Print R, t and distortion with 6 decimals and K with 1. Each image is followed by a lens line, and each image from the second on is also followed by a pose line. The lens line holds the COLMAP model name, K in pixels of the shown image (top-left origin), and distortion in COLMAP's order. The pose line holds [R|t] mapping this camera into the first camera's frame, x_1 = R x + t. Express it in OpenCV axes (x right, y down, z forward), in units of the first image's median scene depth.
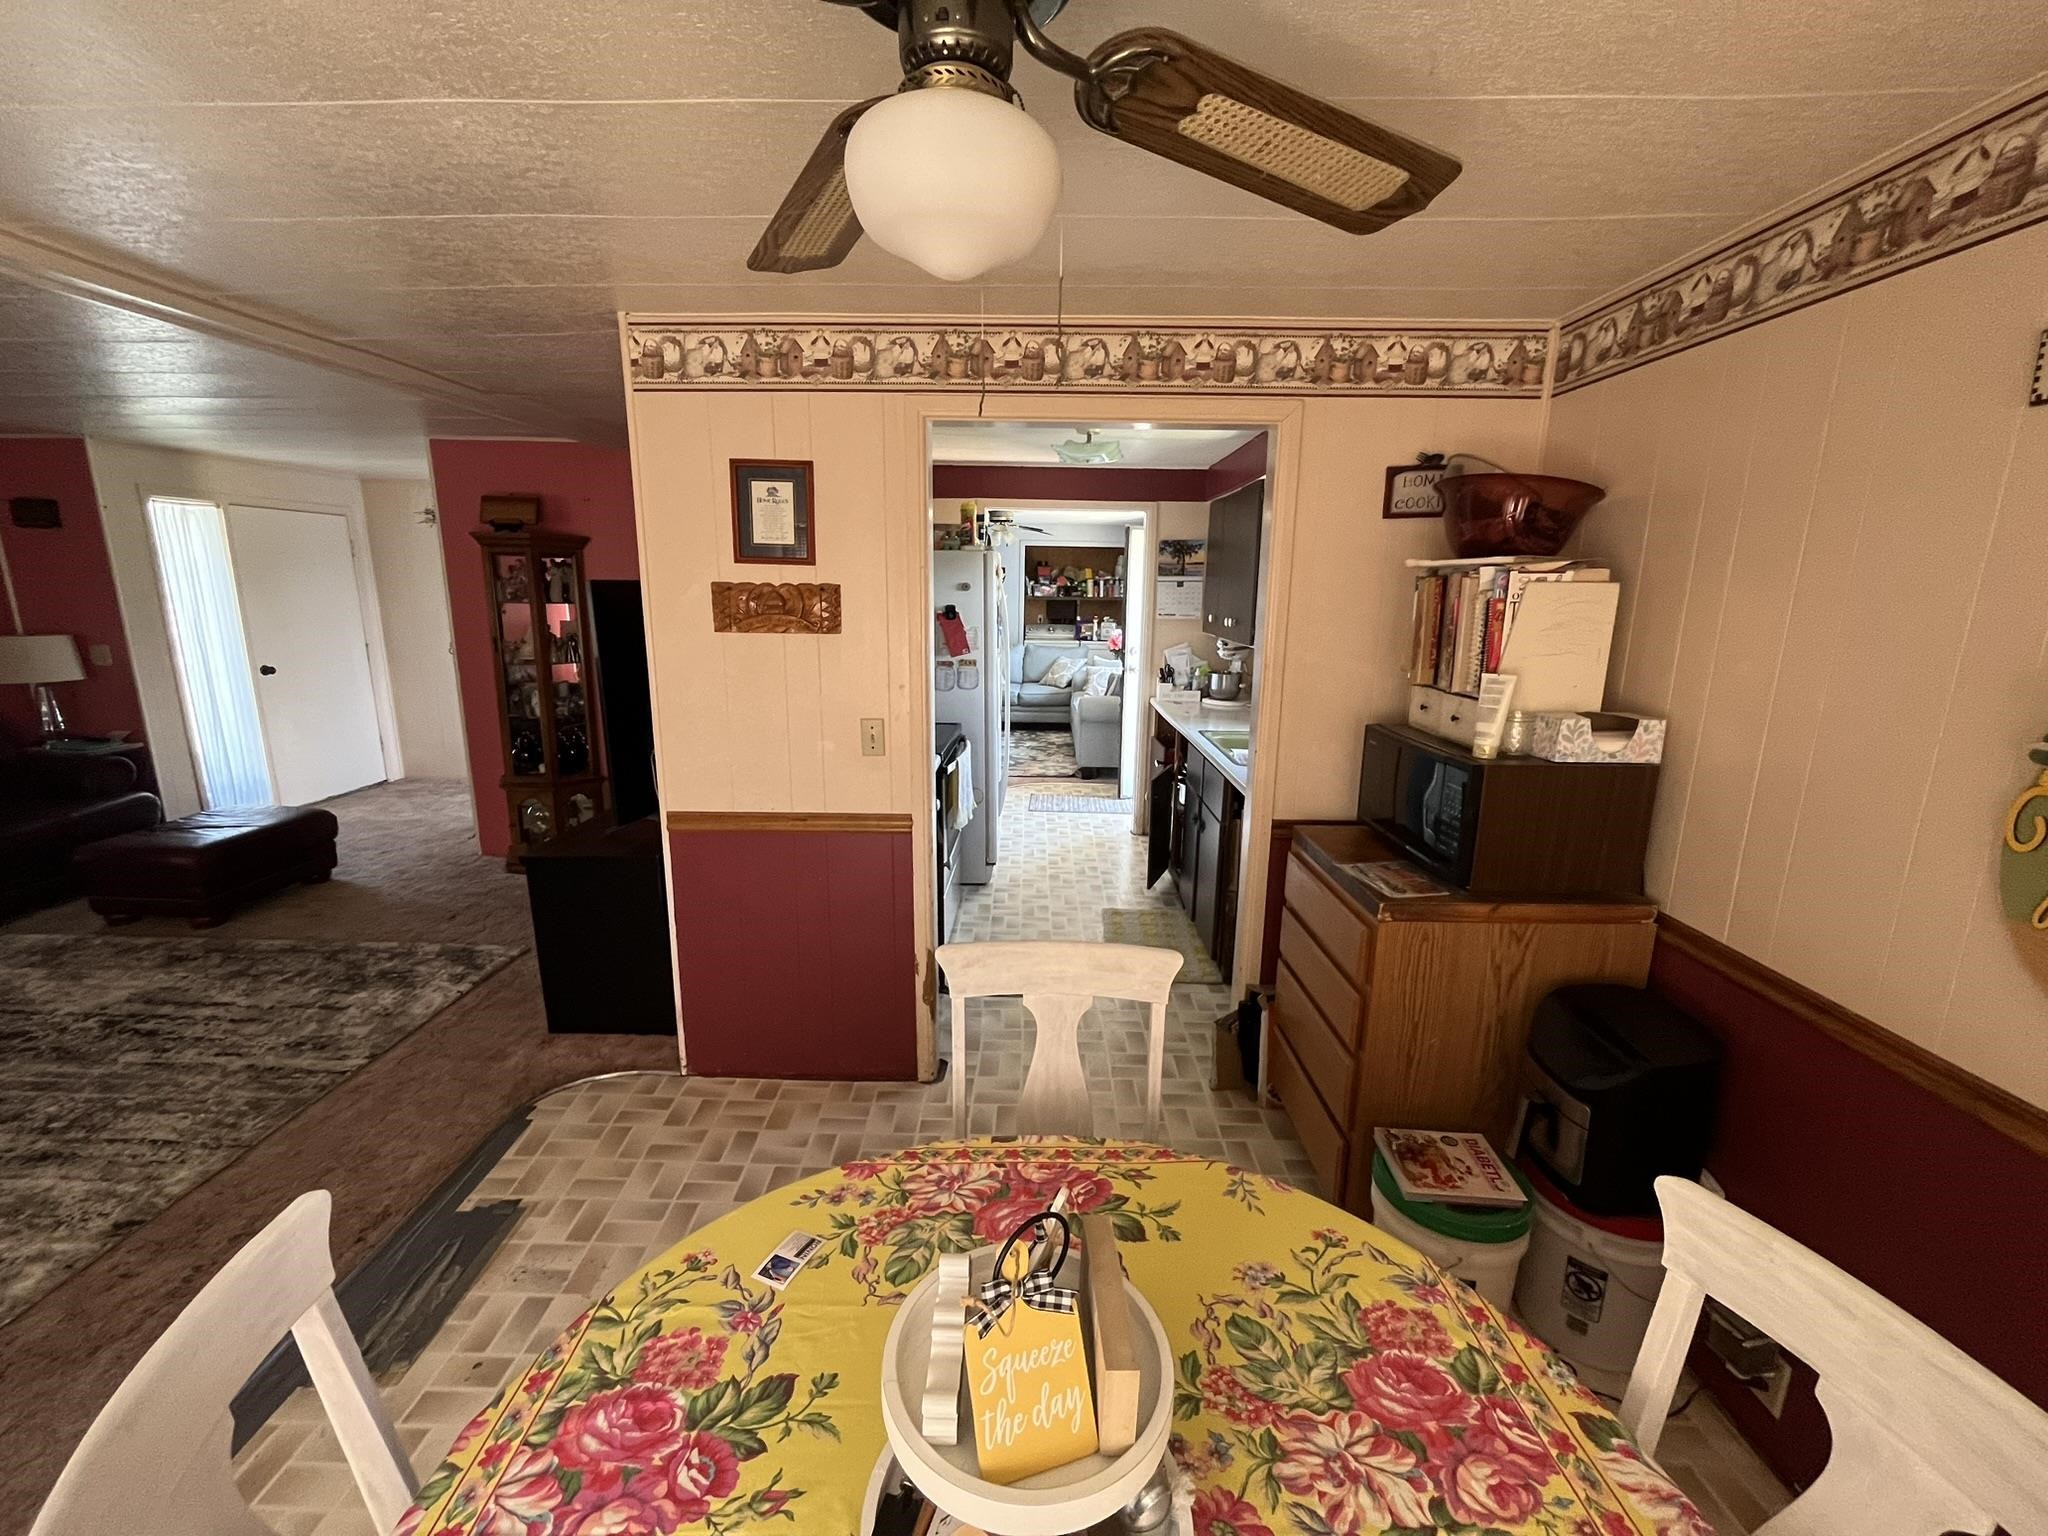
lens RADIAL K [[834.3, 0, 1019.0], [0, 834.3, 766.8], [0, 0, 1]] dist [-0.002366, -0.000339]
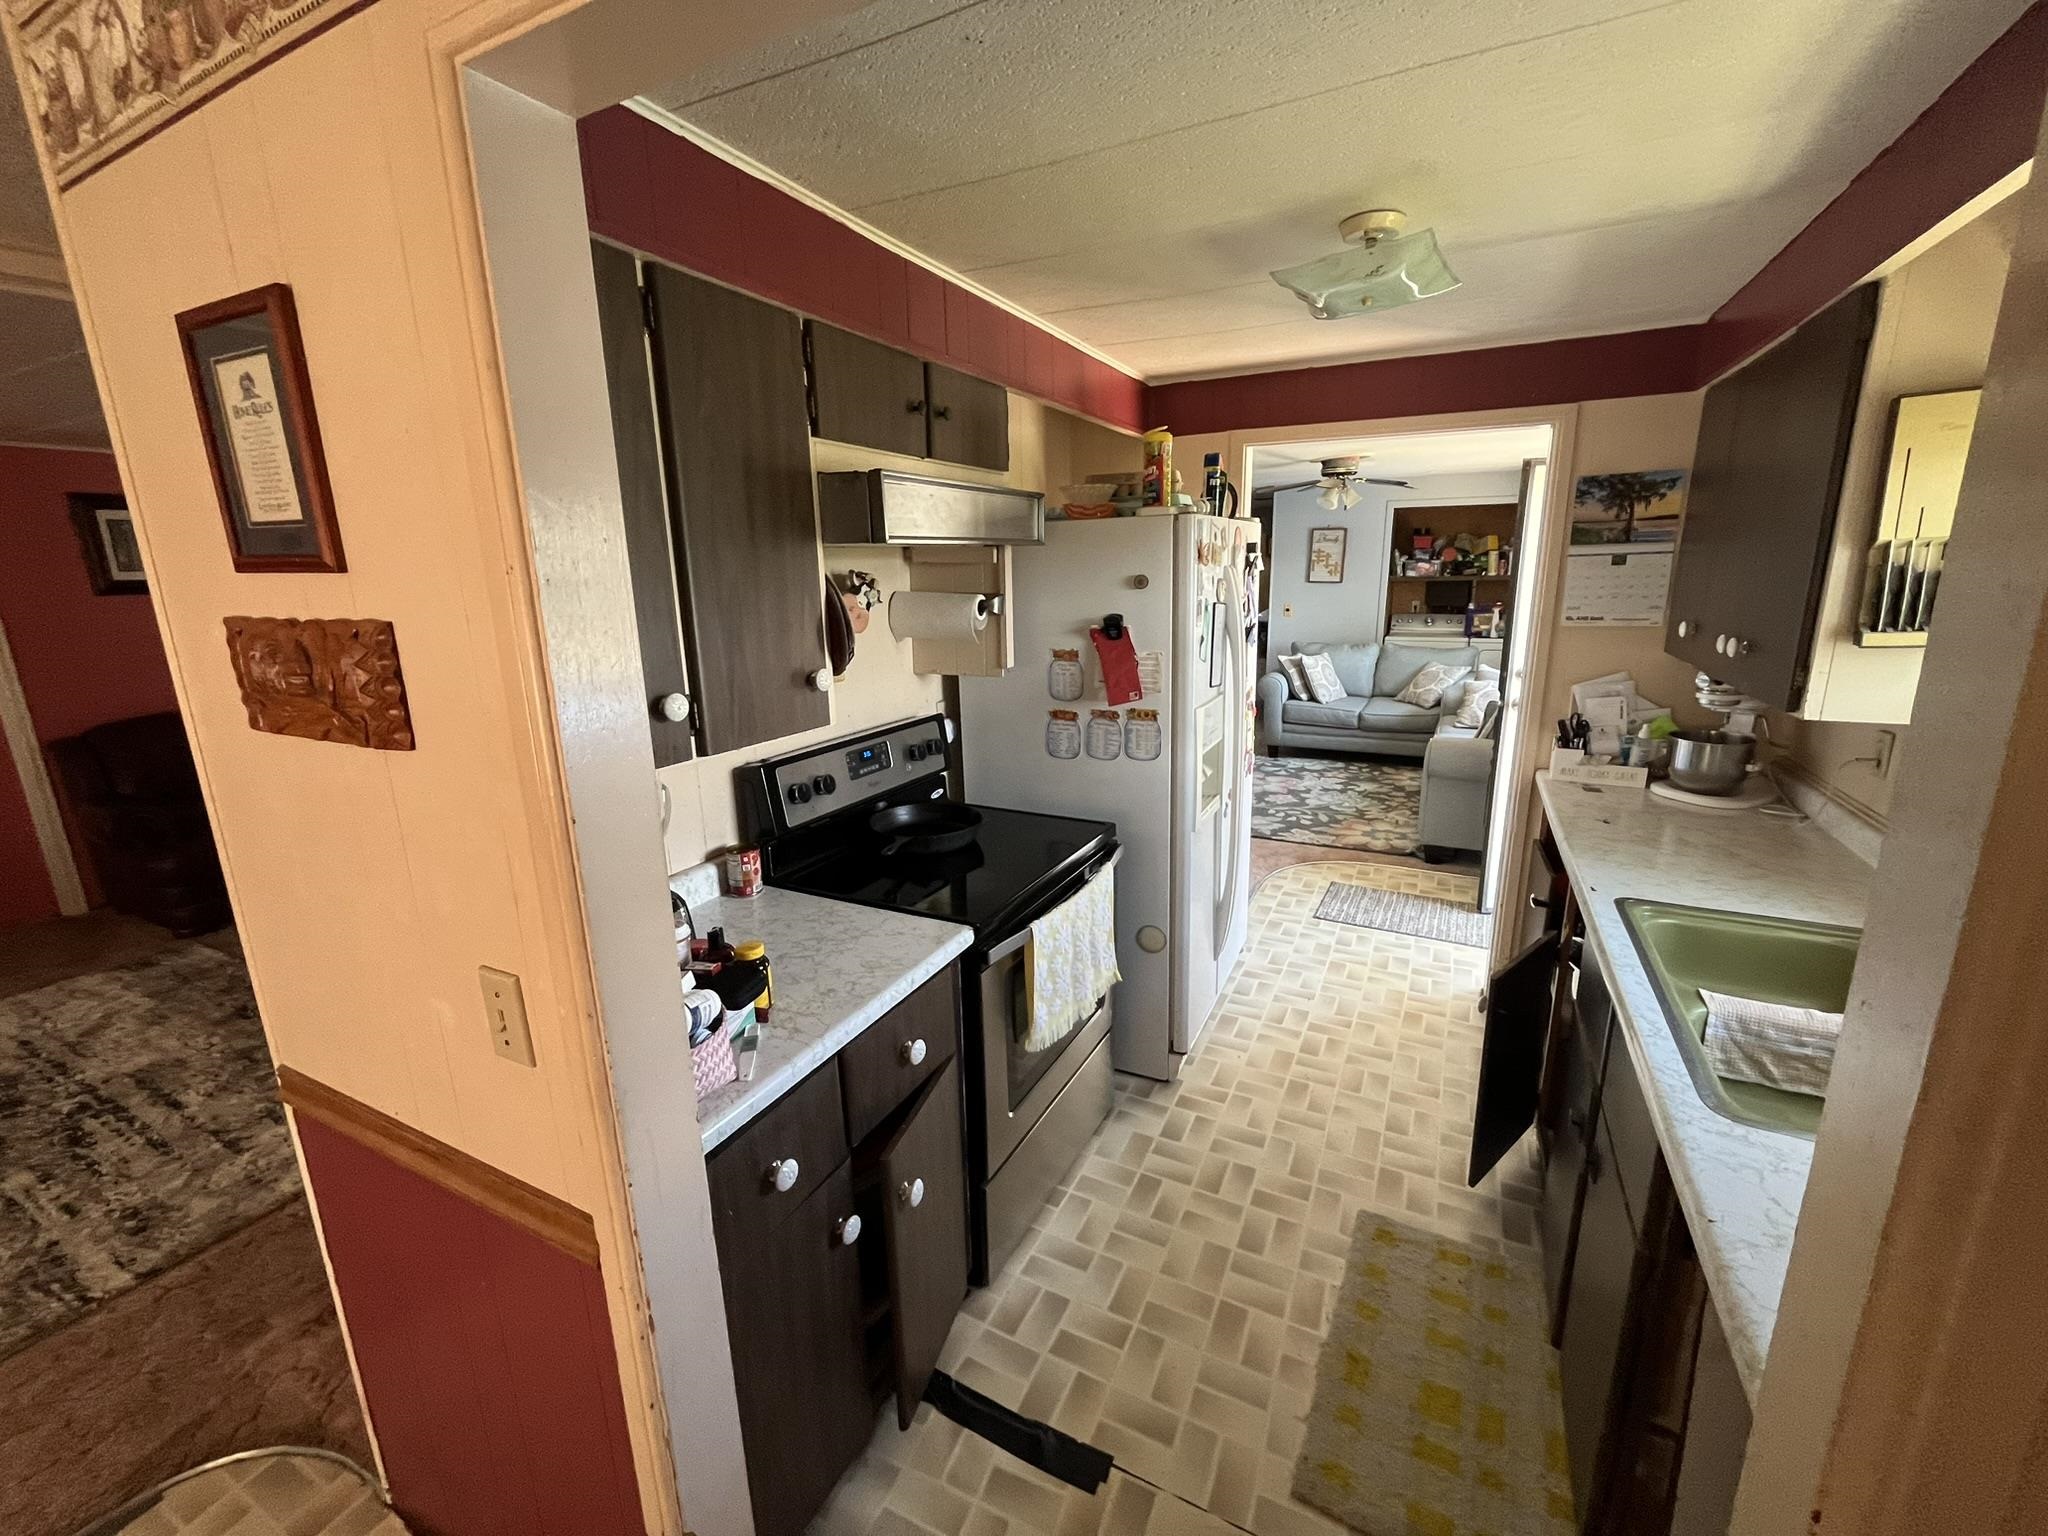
lens RADIAL K [[835.3, 0, 1019.9], [0, 835.3, 768.3], [0, 0, 1]] dist [-0.003881, -0.000424]
pose [[0.896846, 0.073955, -0.436116, 0.152178], [-0.062658, 0.997223, 0.040254, -0.140231], [0.437882, -0.008776, 0.898990, 0.594759]]
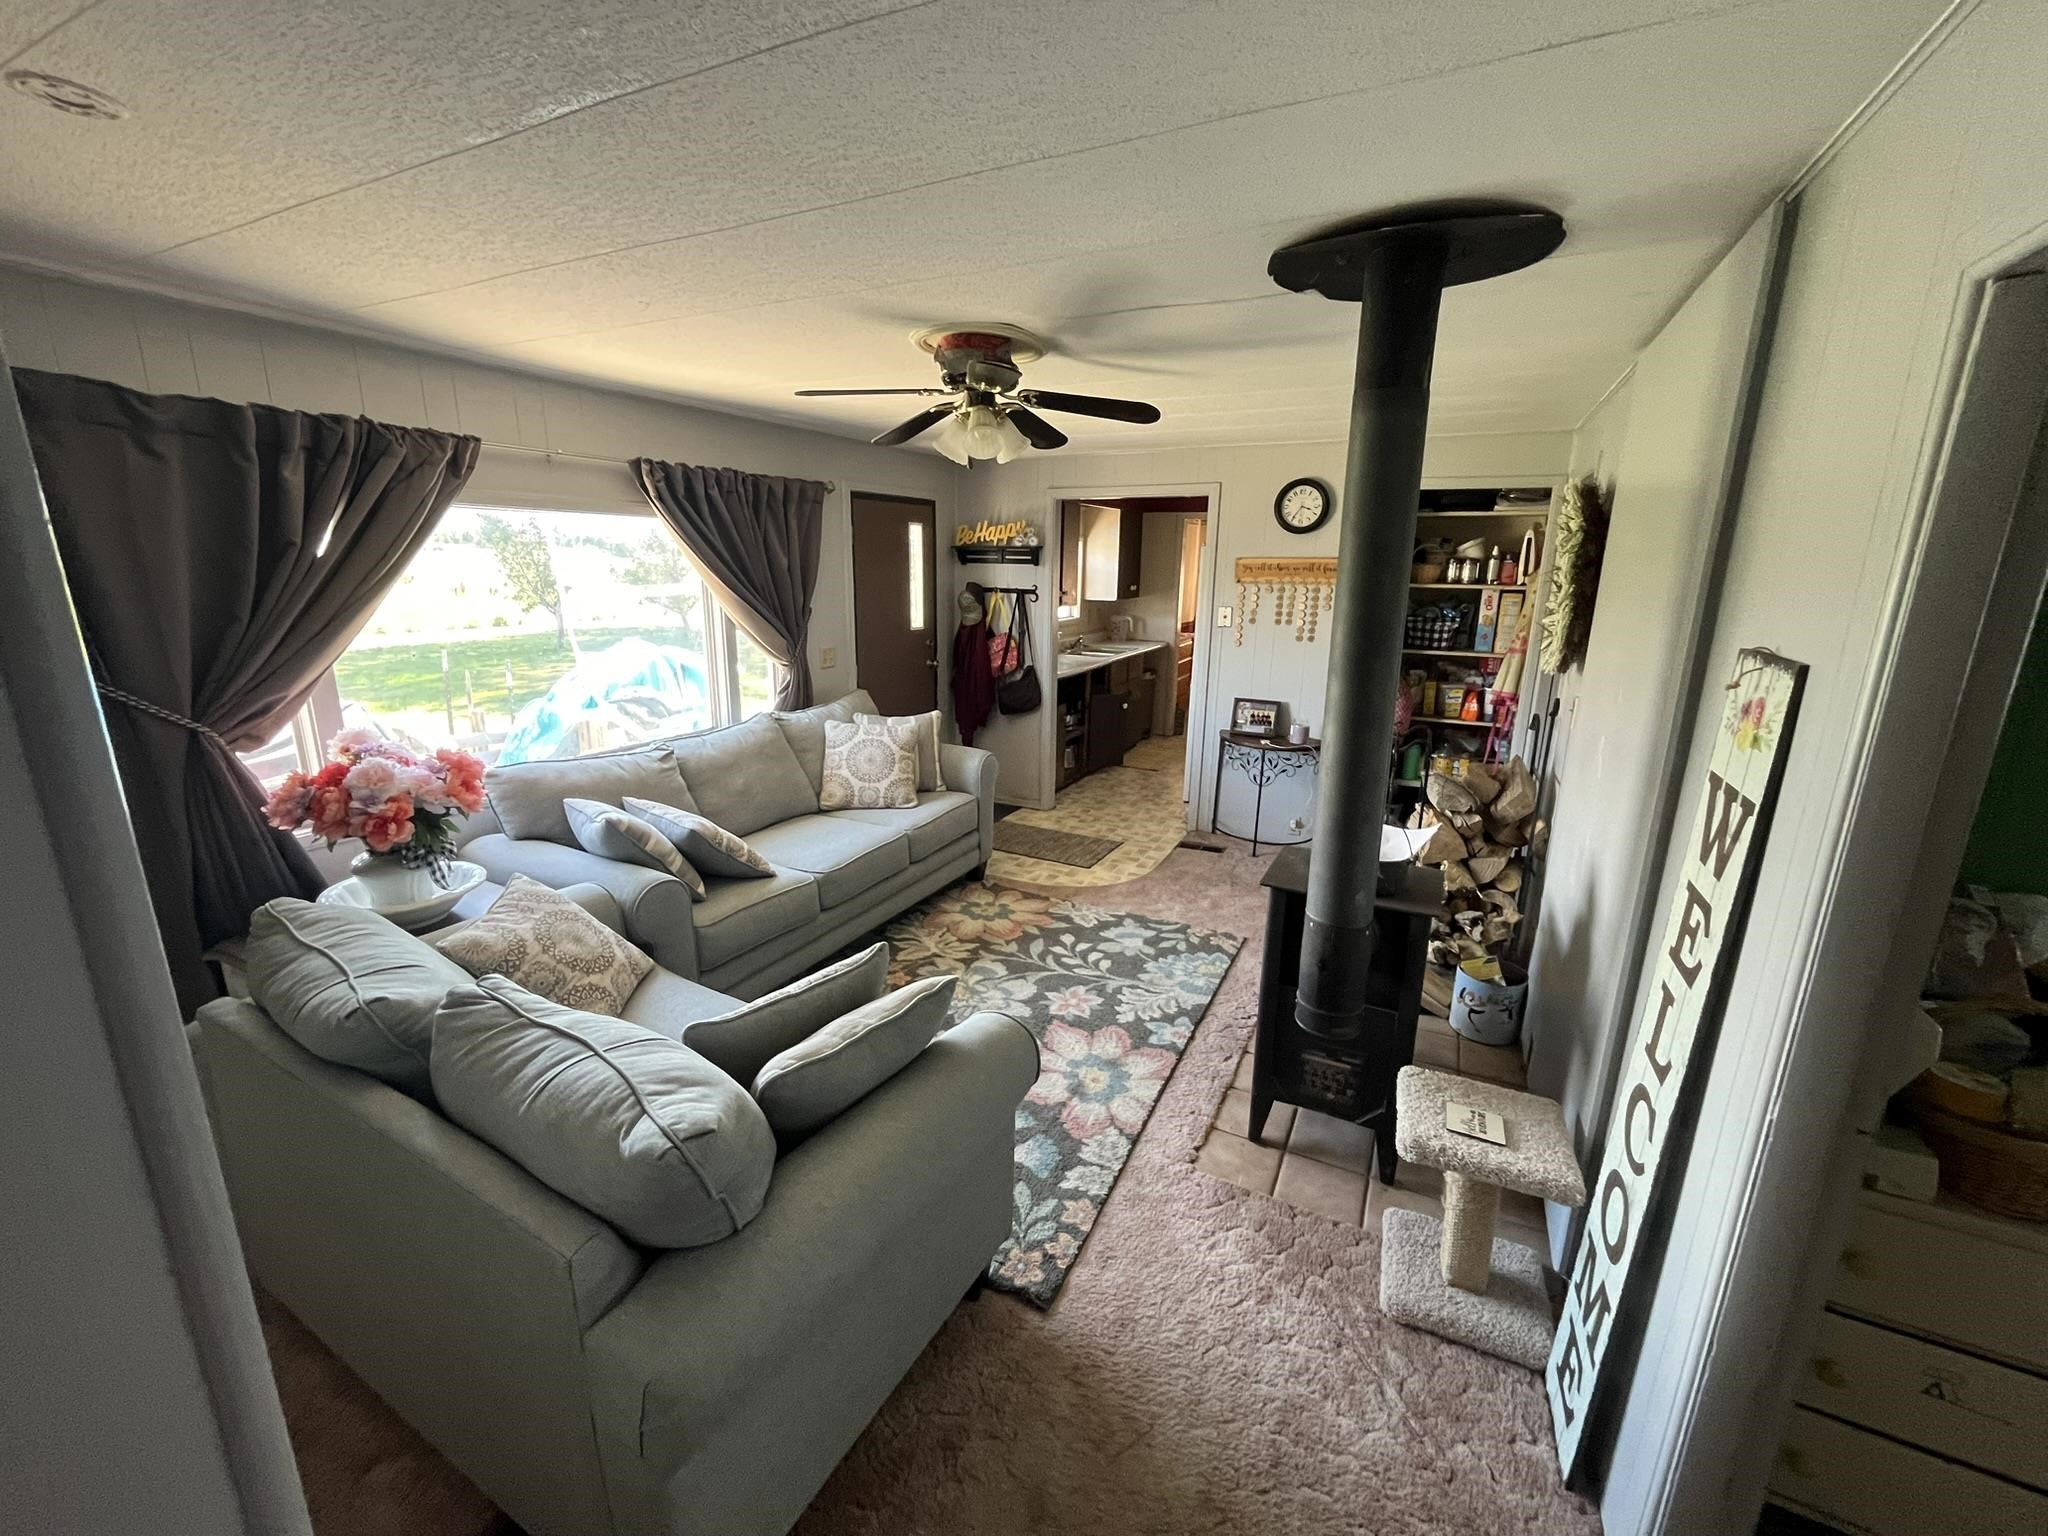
lens RADIAL K [[835.3, 0, 1019.9], [0, 835.3, 768.3], [0, 0, 1]] dist [-0.003881, -0.000424]
pose [[-0.898582, -0.128207, 0.419658, -0.448351], [0.070862, 0.901416, 0.427116, -0.720207], [-0.433046, 0.413537, -0.800911, 3.167207]]
